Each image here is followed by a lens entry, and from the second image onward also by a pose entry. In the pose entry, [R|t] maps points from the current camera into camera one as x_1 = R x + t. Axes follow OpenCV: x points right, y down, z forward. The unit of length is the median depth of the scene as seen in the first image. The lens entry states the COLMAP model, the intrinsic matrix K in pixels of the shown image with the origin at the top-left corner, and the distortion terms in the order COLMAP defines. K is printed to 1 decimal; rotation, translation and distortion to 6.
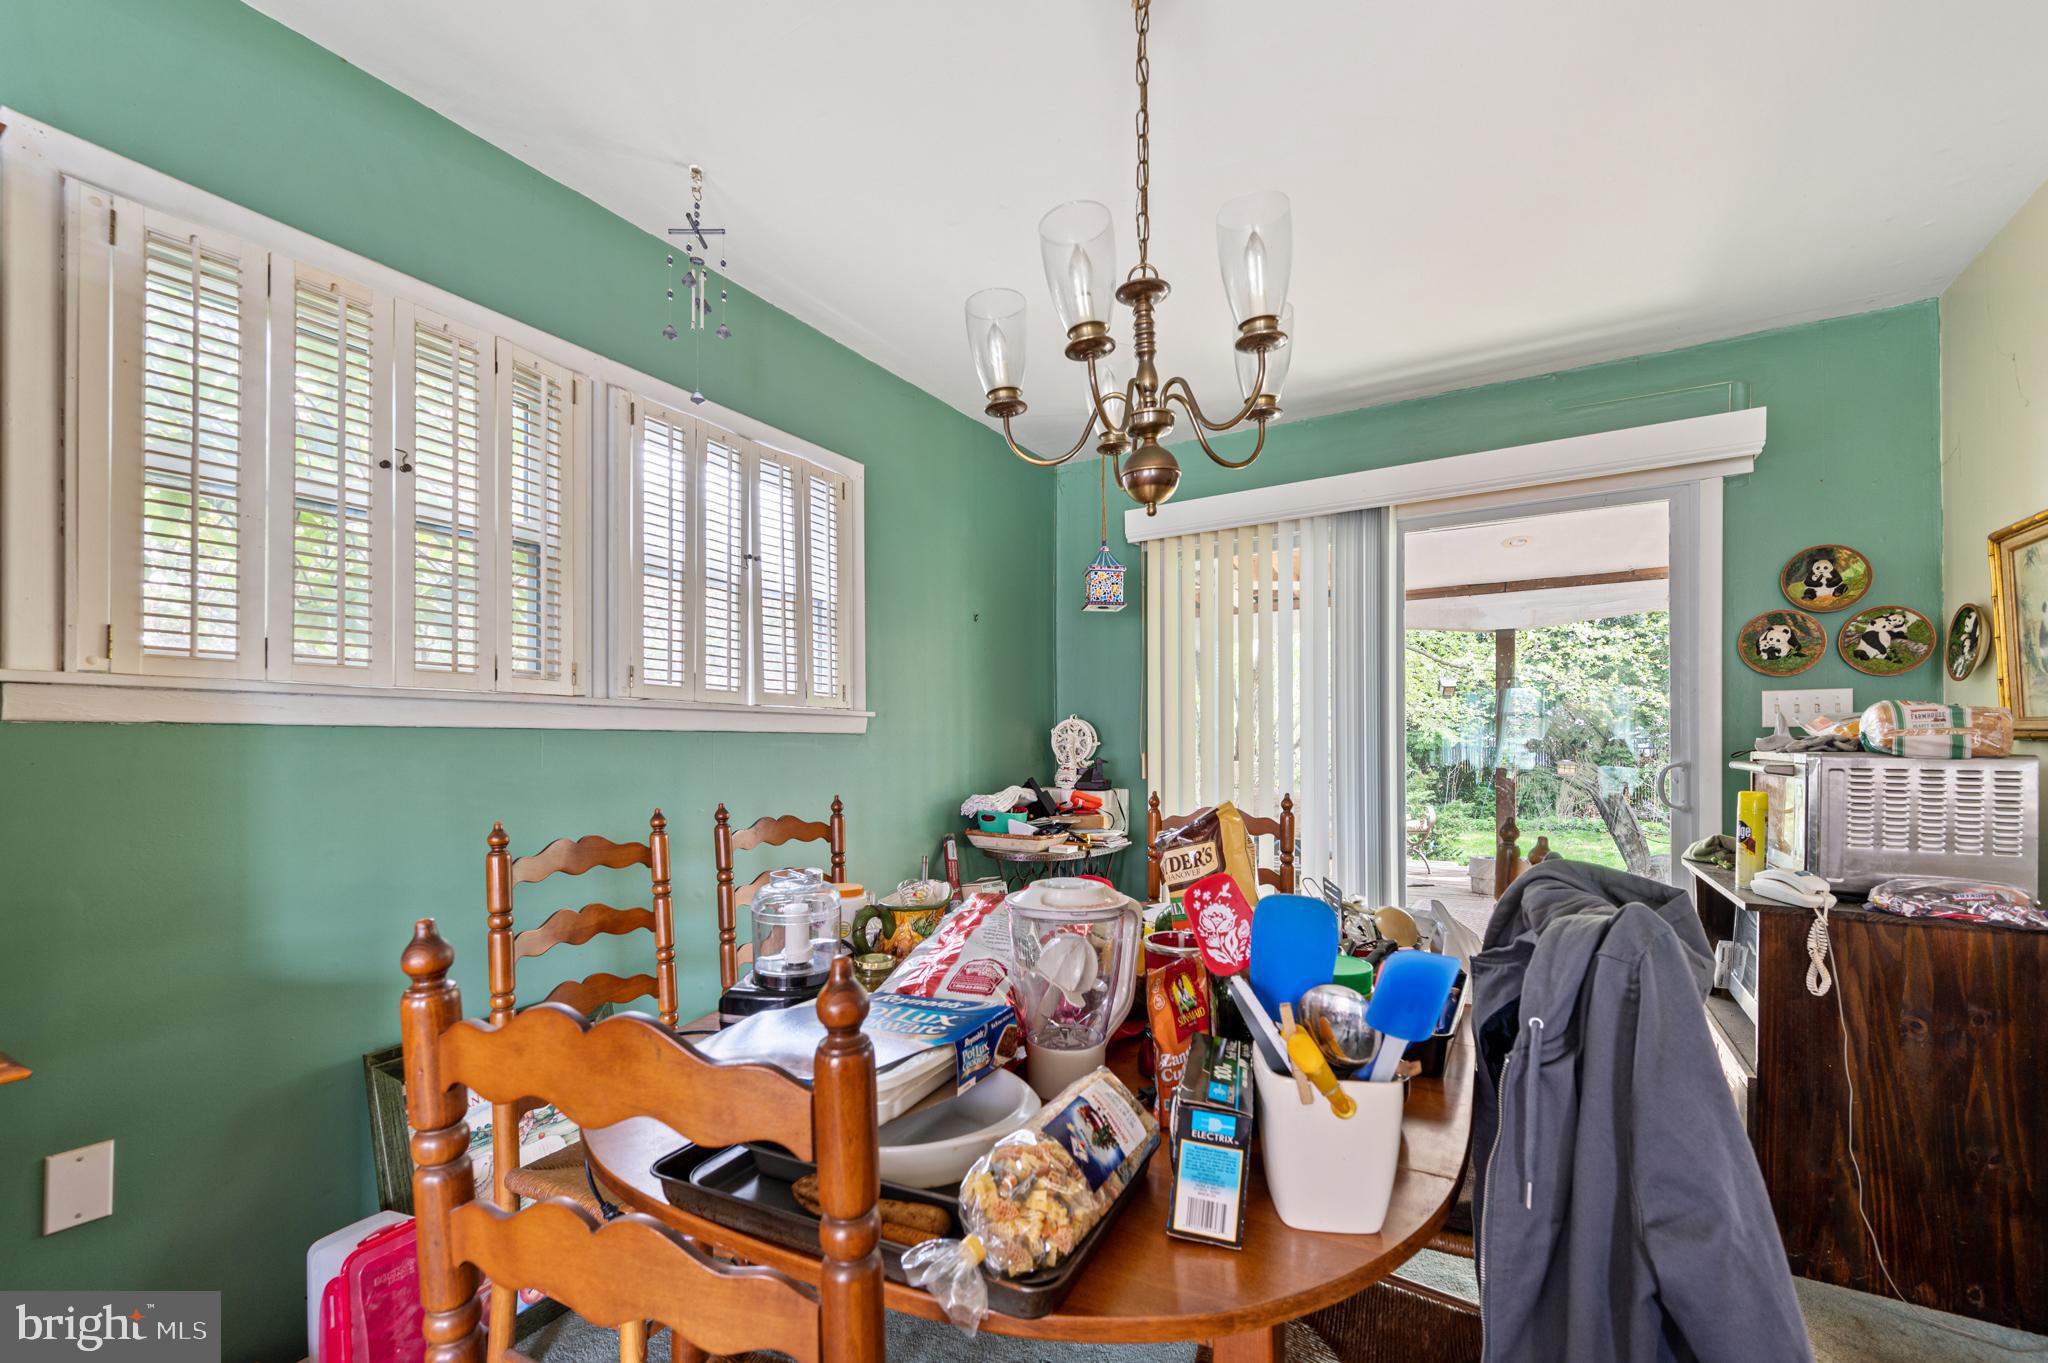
lens RADIAL K [[840.2, 0, 1051.1], [0, 840.2, 748.4], [0, 0, 1]] dist [-0.001984, -0.000319]
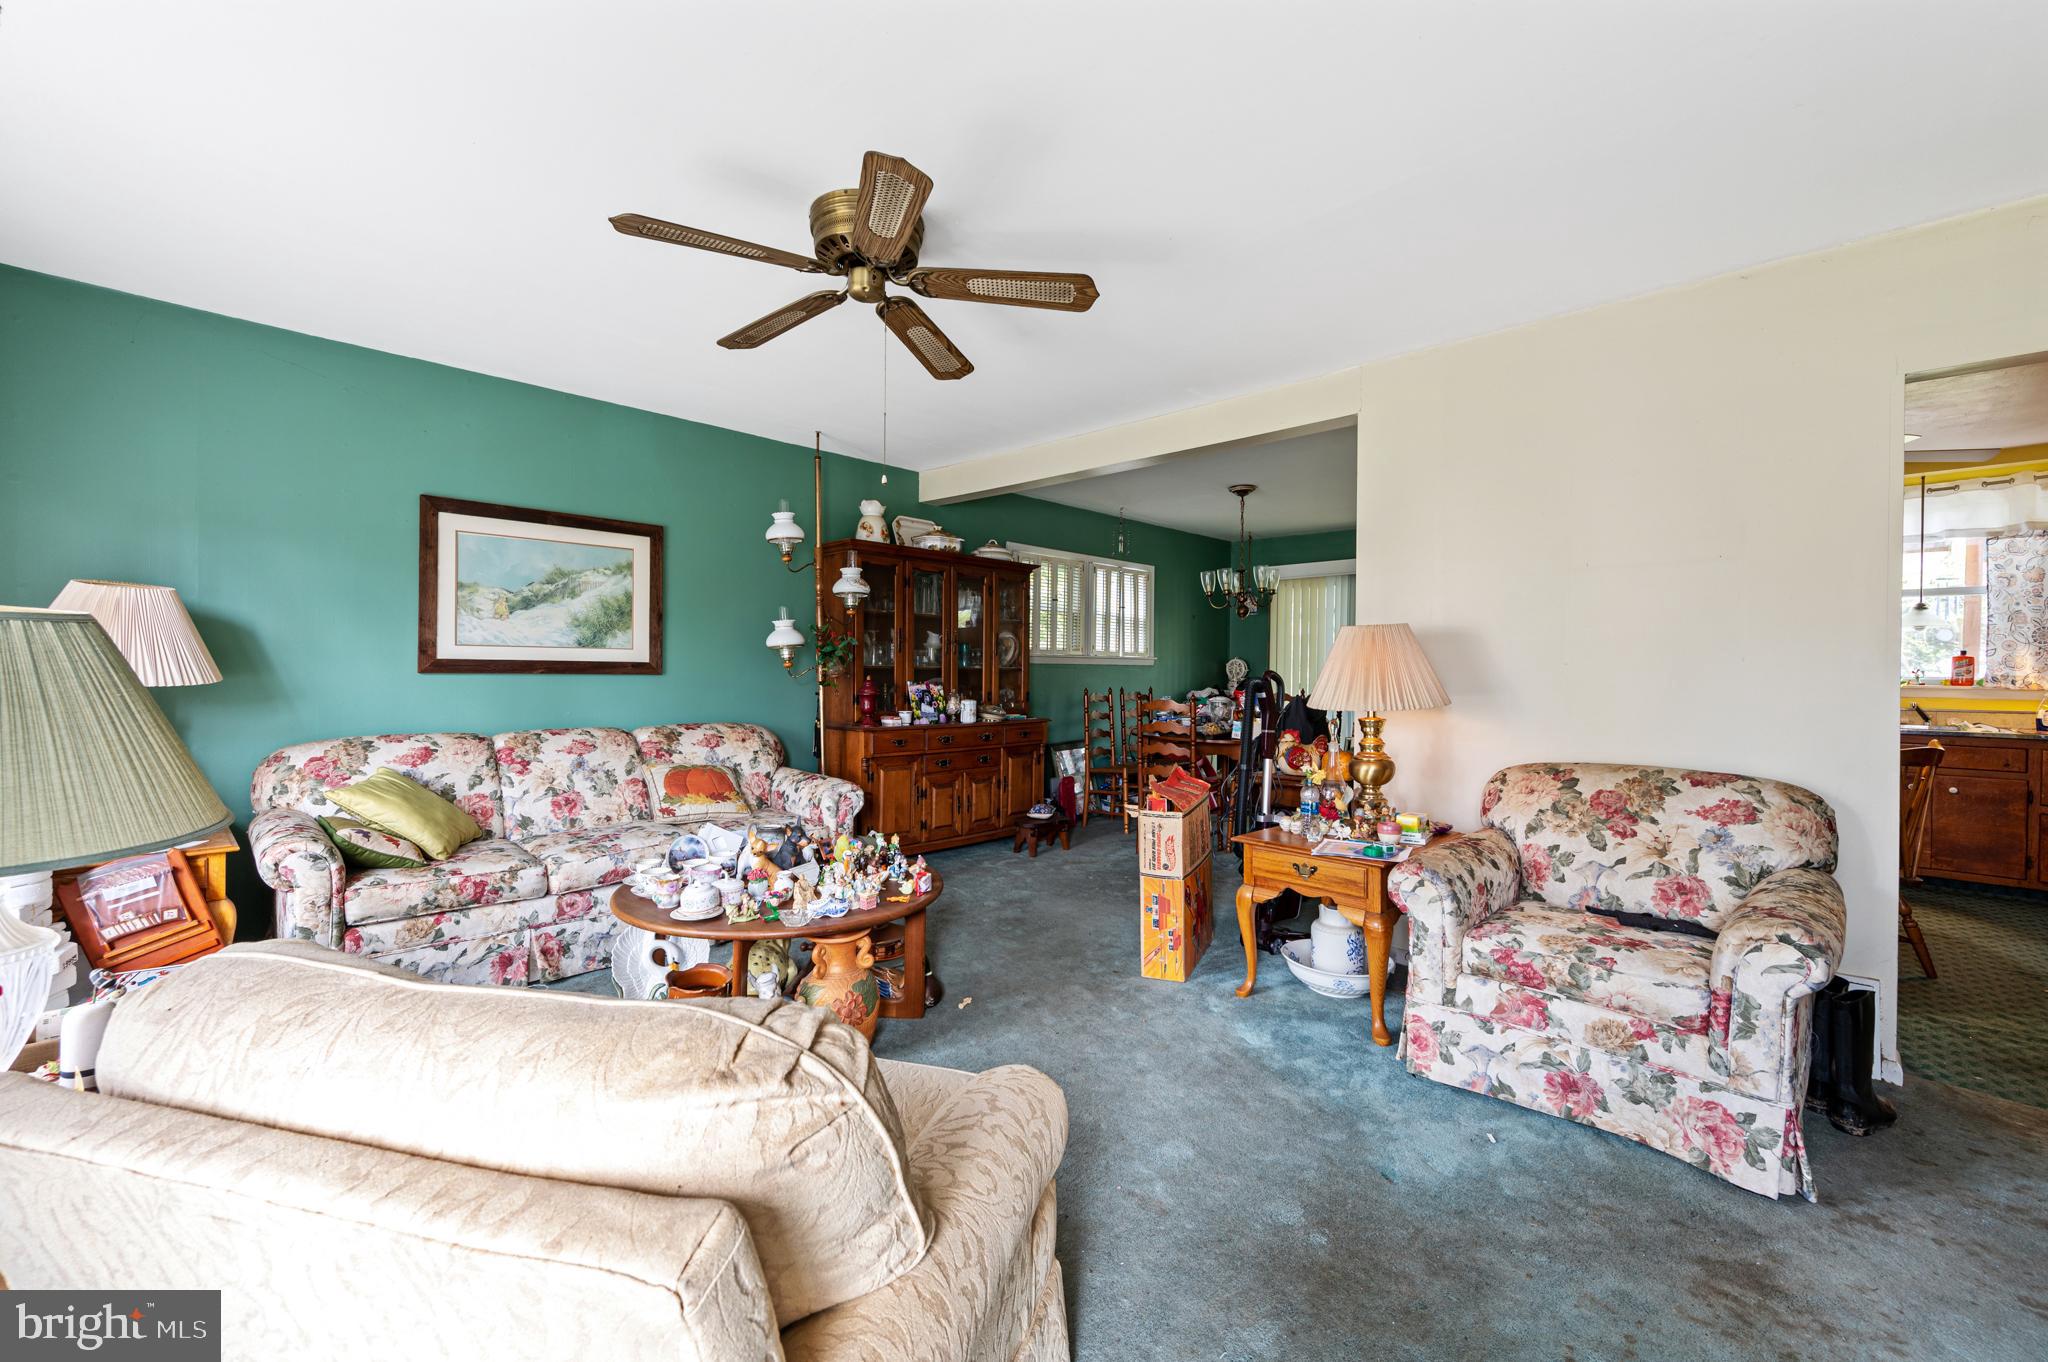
lens RADIAL K [[840.2, 0, 1025.0], [0, 840.2, 672.8], [0, 0, 1]] dist [-0.001984, -0.000319]
pose [[0.963718, 0.016053, -0.266440, 0.127772], [-0.015204, 0.999871, 0.005249, -0.002834], [0.266490, -0.001007, 0.963837, -2.122417]]
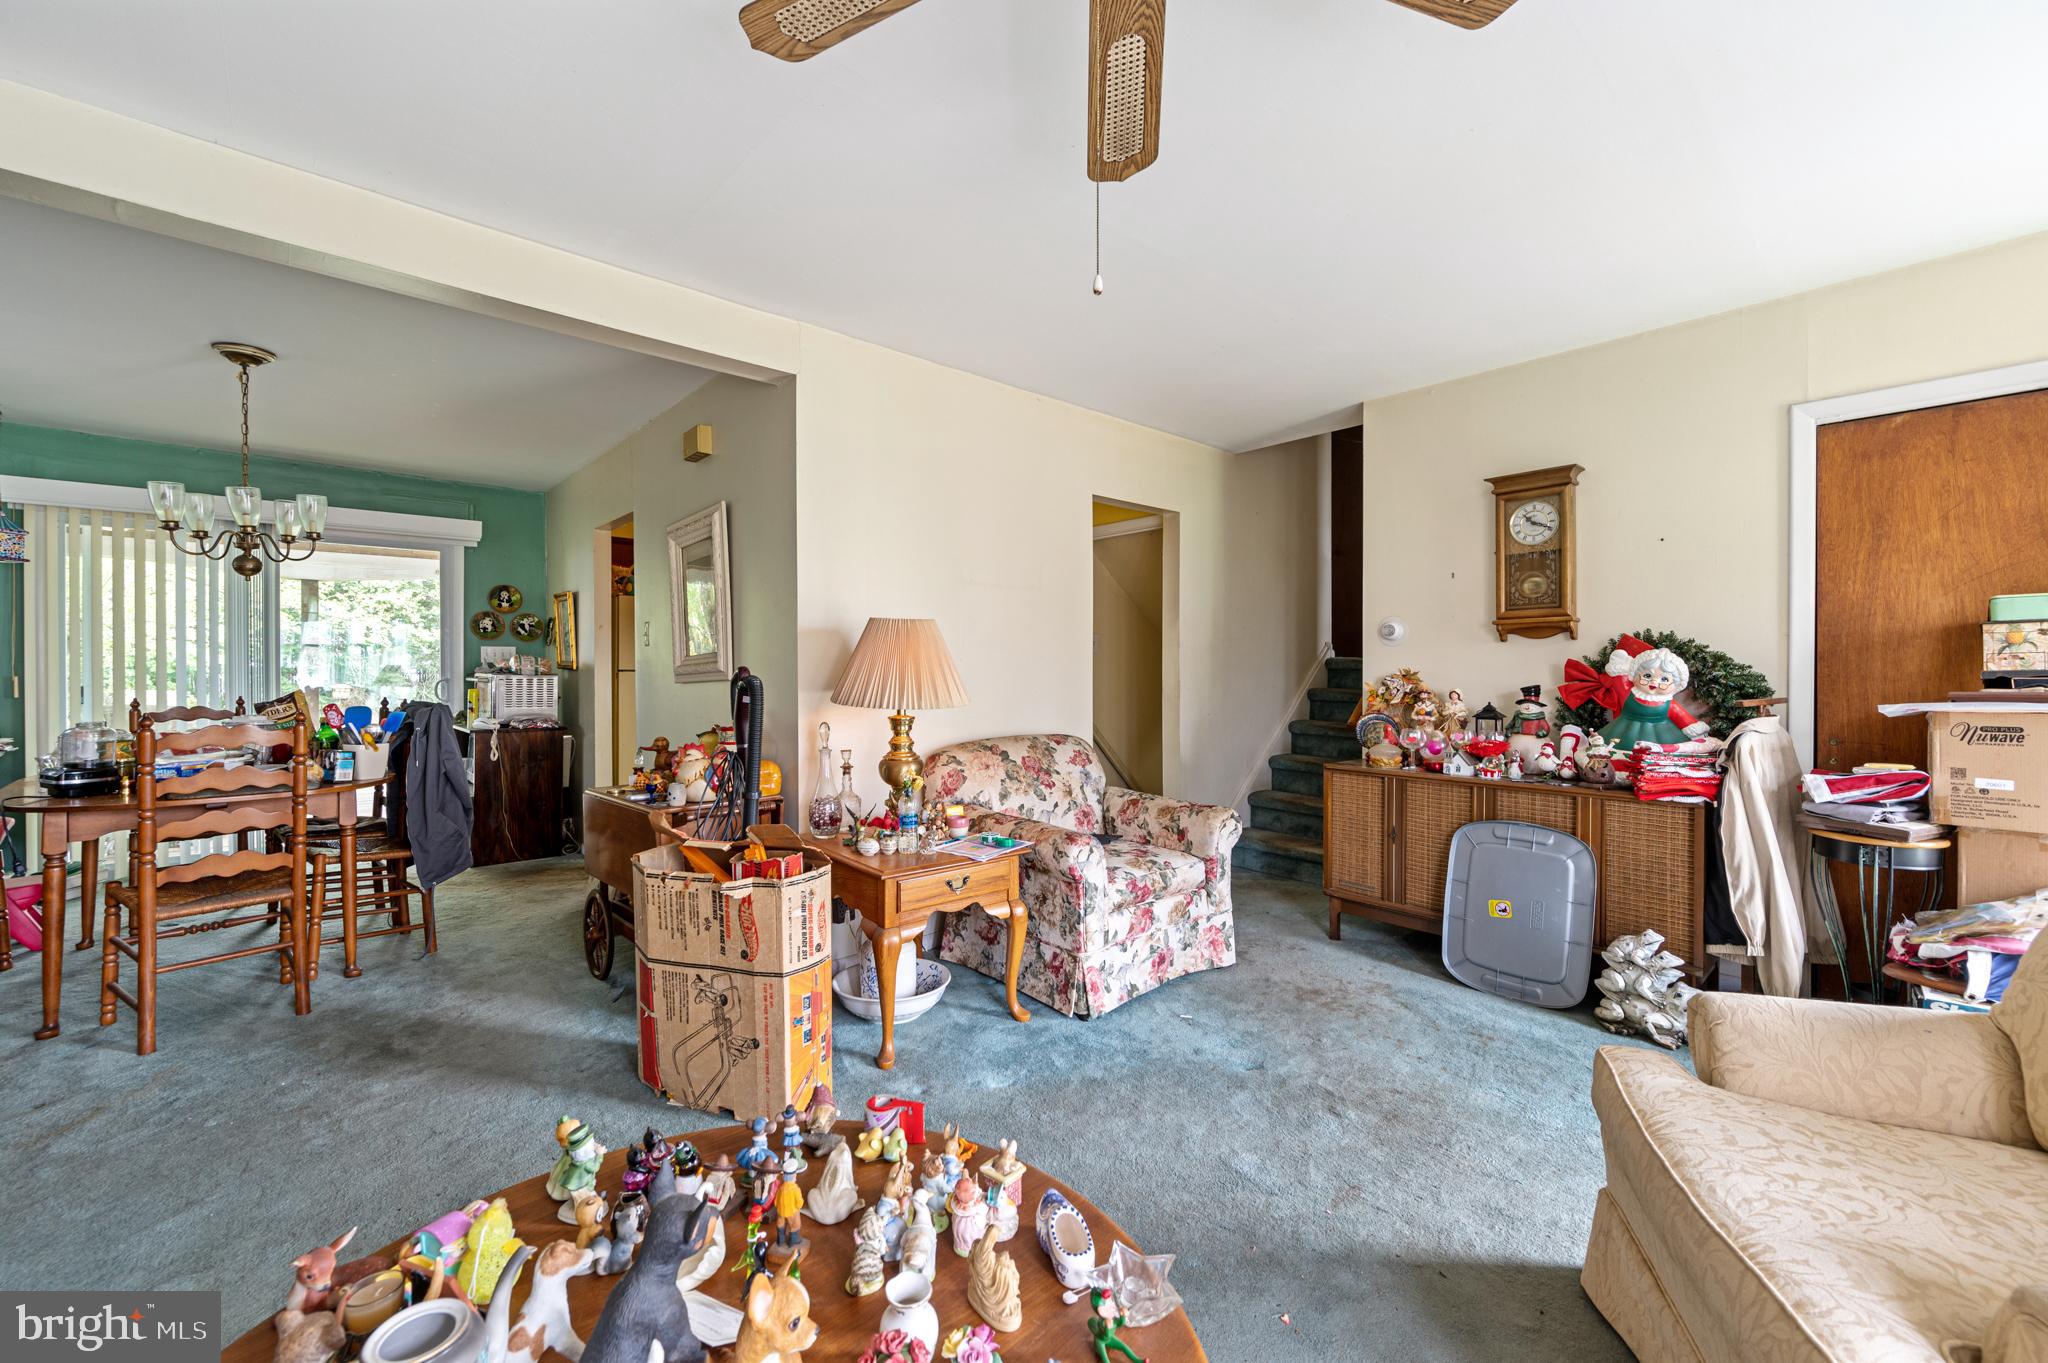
lens RADIAL K [[840.2, 0, 1022.9], [0, 840.2, 676.2], [0, 0, 1]] dist [-0.001984, -0.000319]
pose [[0.314207, -0.003010, 0.949350, -0.919129], [-0.000217, 0.999995, 0.003243, 0.003829], [-0.949354, -0.001225, 0.314205, -1.202196]]
